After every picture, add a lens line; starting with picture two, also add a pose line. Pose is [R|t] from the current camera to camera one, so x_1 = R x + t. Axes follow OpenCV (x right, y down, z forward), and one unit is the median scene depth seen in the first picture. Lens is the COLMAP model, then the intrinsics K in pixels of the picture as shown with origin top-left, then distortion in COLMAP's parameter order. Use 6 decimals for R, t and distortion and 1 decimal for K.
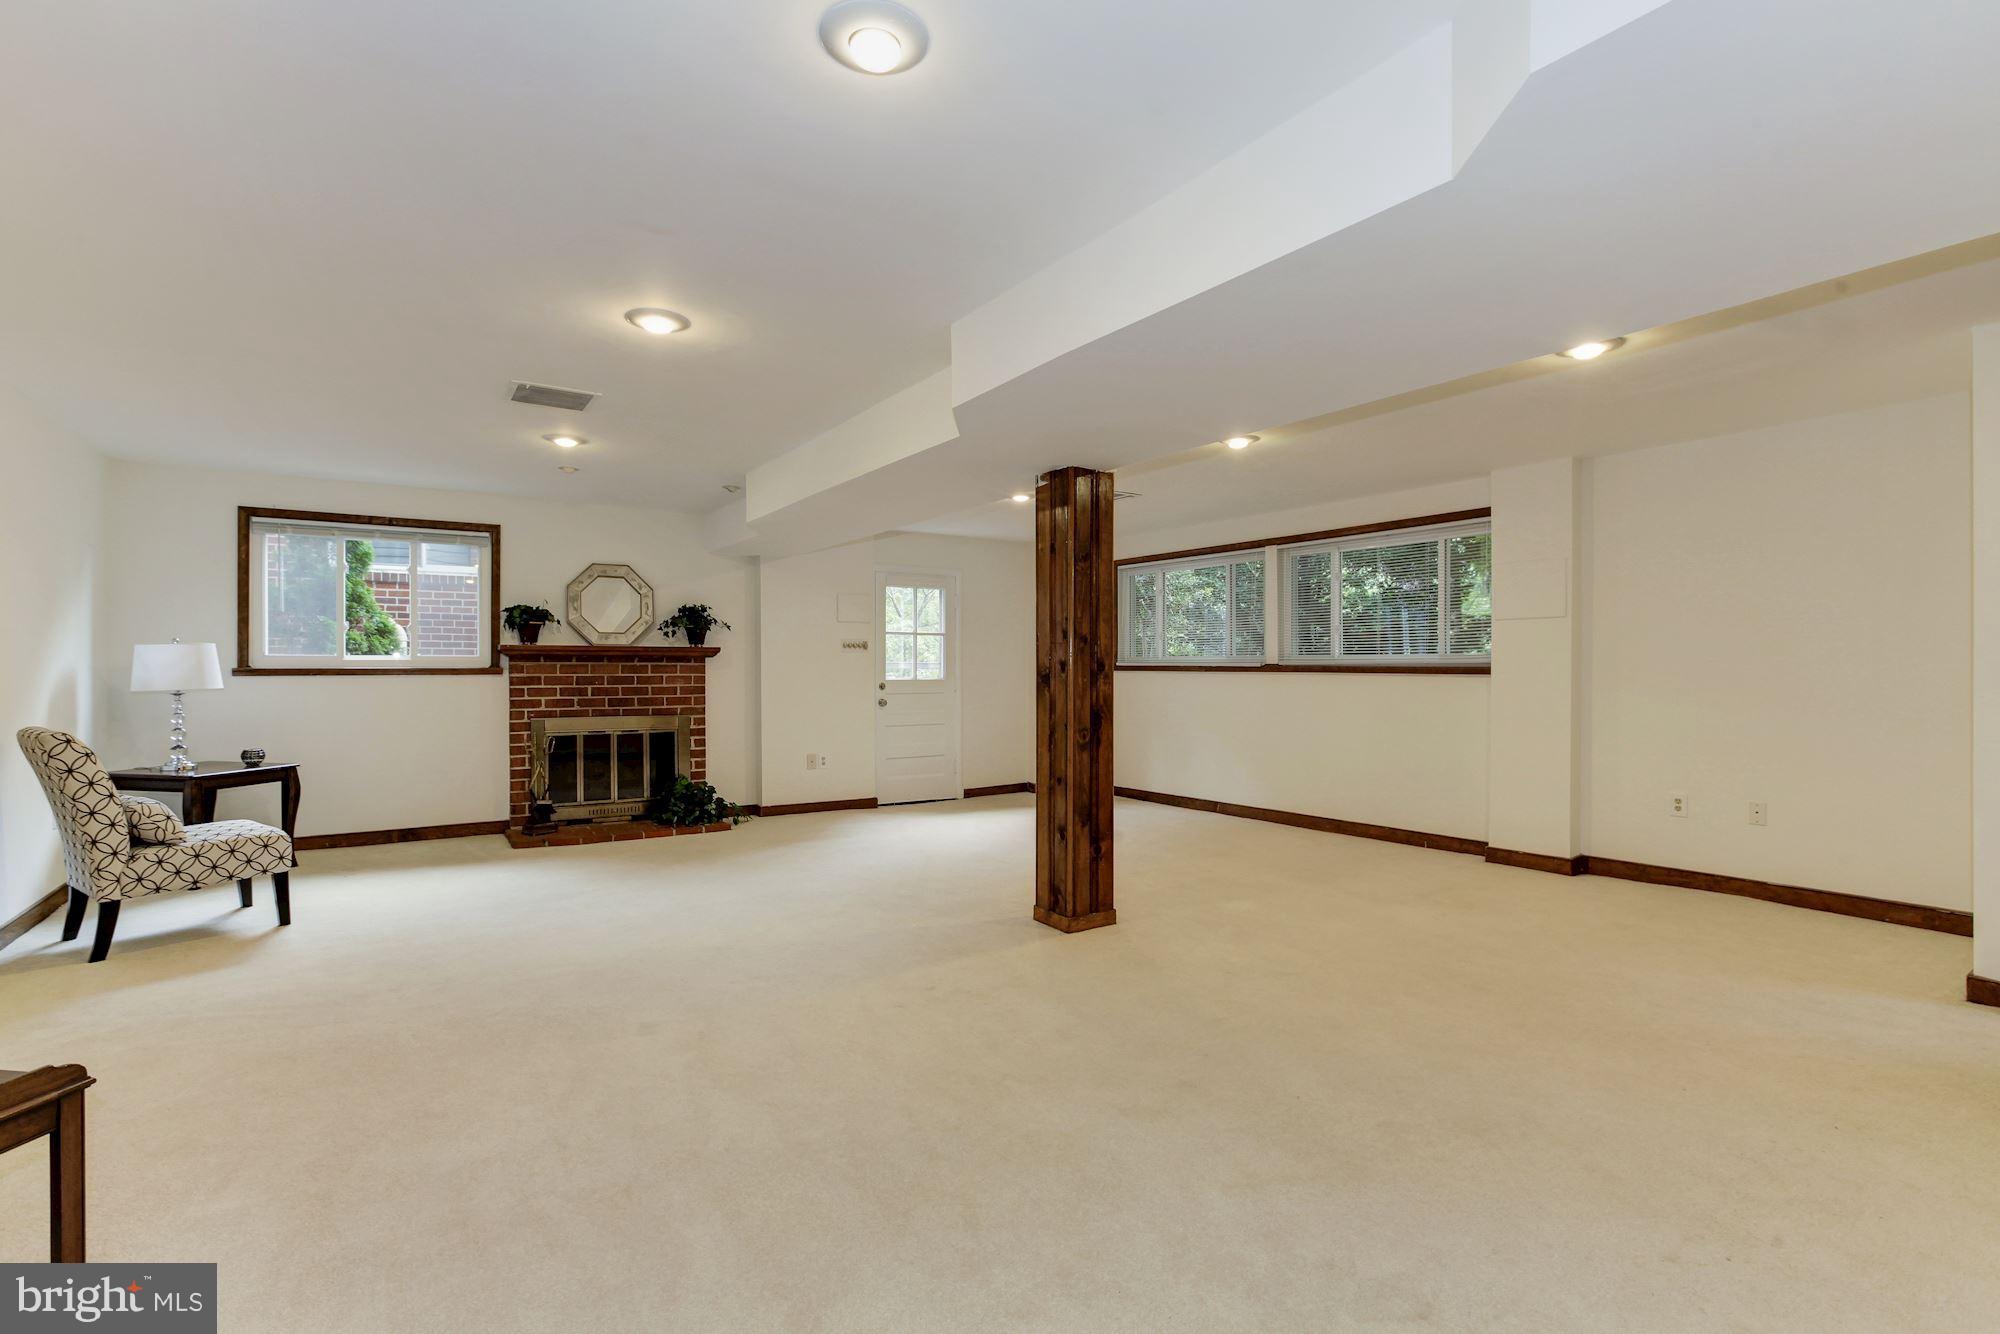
lens RADIAL K [[919.7, 0, 1006.2], [0, 919.7, 667.2], [0, 0, 1]] dist [-0.002610, 0.000839]
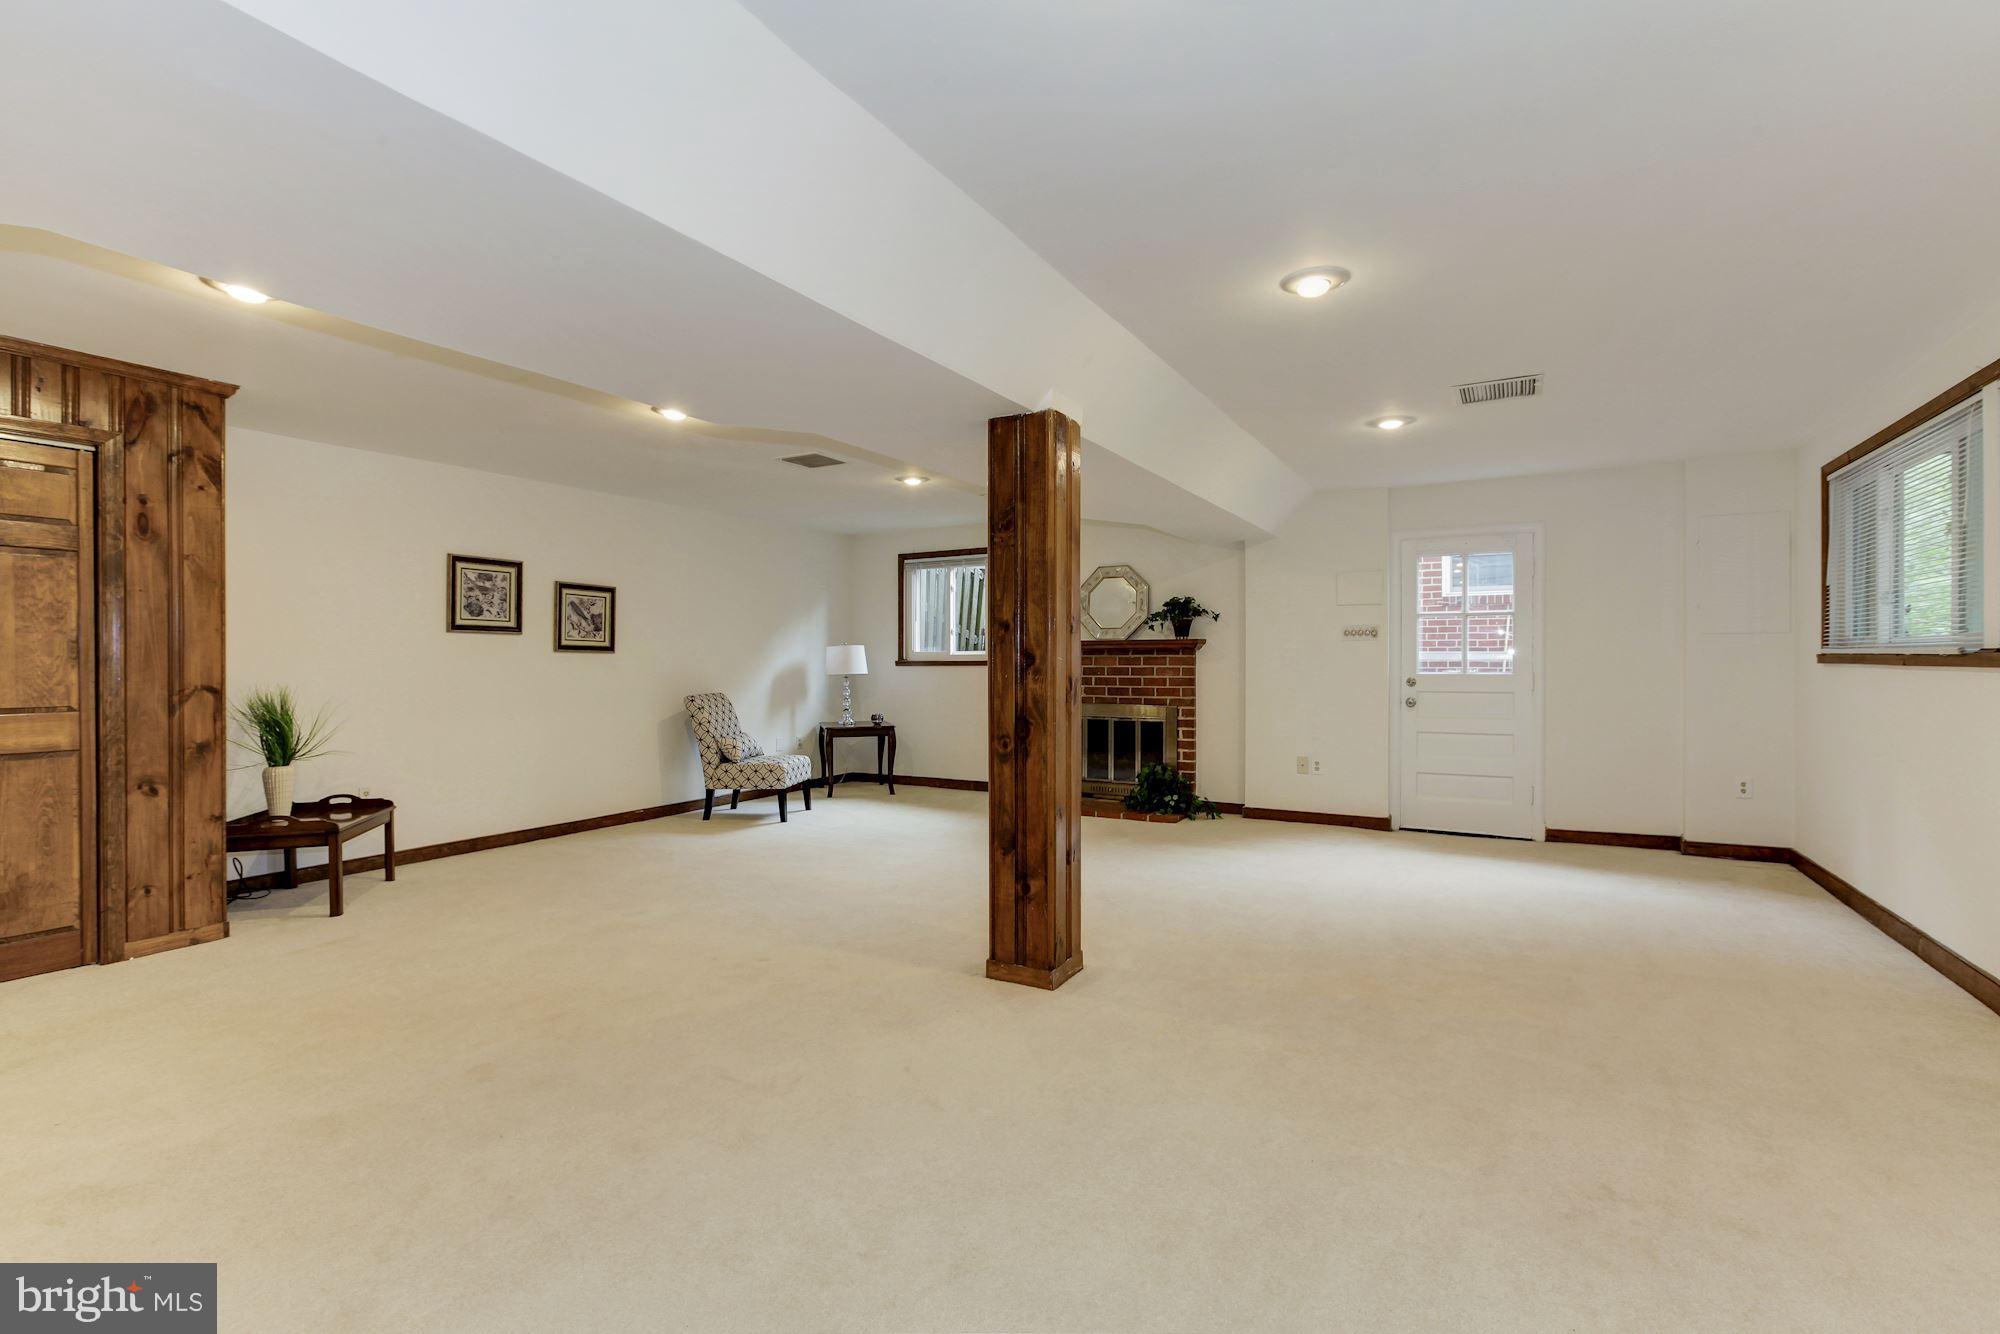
lens RADIAL K [[919.7, 0, 1005.0], [0, 919.7, 668.3], [0, 0, 1]] dist [-0.002610, 0.000839]
pose [[0.456415, 0.006714, -0.889742, 0.488238], [0.004076, 0.999945, 0.009637, -0.000344], [0.889758, -0.008025, 0.456363, 0.377454]]
